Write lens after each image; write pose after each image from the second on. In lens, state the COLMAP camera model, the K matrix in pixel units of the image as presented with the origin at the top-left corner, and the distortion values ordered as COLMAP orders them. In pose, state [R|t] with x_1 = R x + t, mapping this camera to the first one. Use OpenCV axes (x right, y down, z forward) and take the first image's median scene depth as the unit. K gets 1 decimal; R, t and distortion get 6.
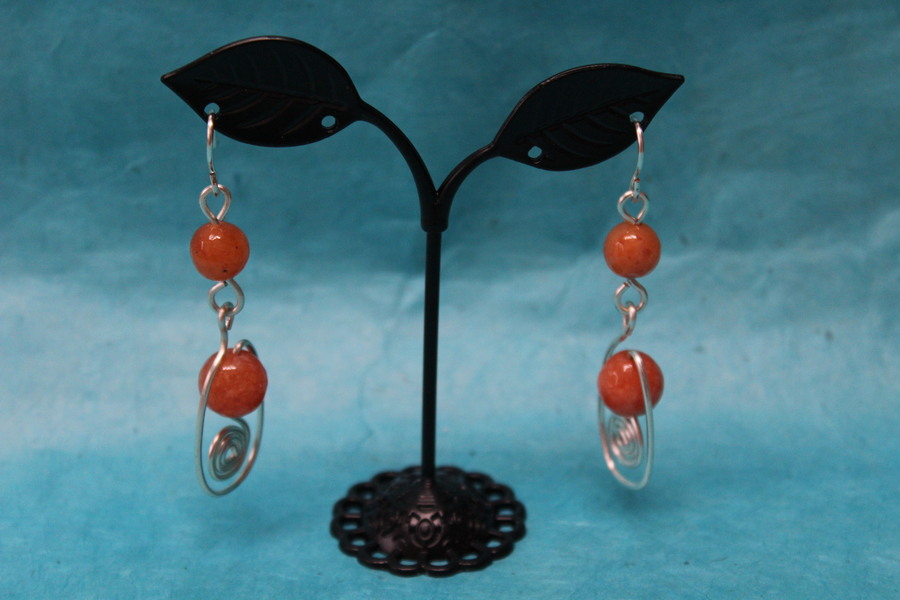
lens RADIAL K [[2070.6, 0, 450.8], [0, 2070.6, 299.8], [0, 0, 1]] dist [0.004397, 0.432875]
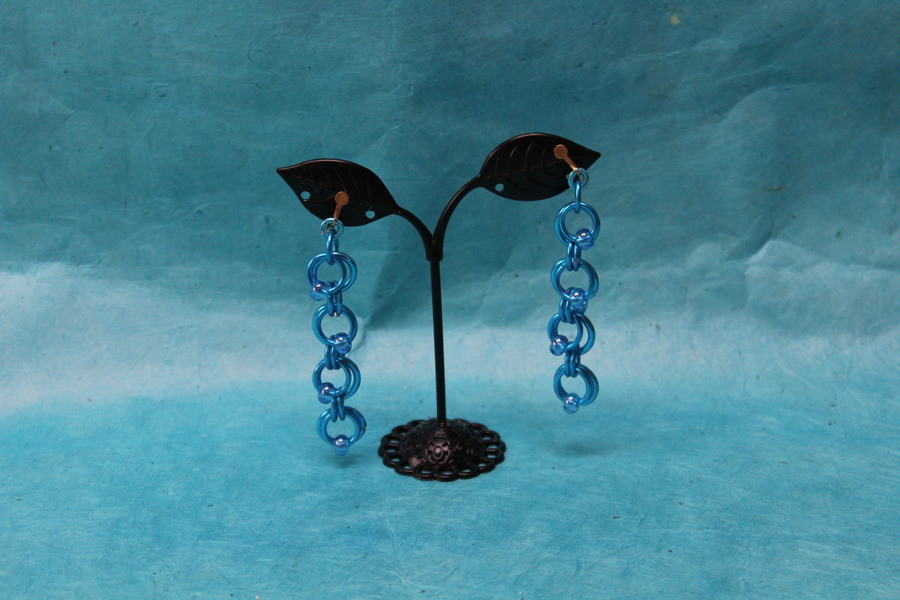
lens RADIAL K [[1987.2, 0, 447.6], [0, 1987.2, 319.3], [0, 0, 1]] dist [-0.020292, 0.746412]
pose [[0.999882, 0.012130, 0.009384, 0.016735], [-0.012097, 0.999920, -0.003602, 0.019551], [-0.009427, 0.003488, 0.999949, -0.467131]]
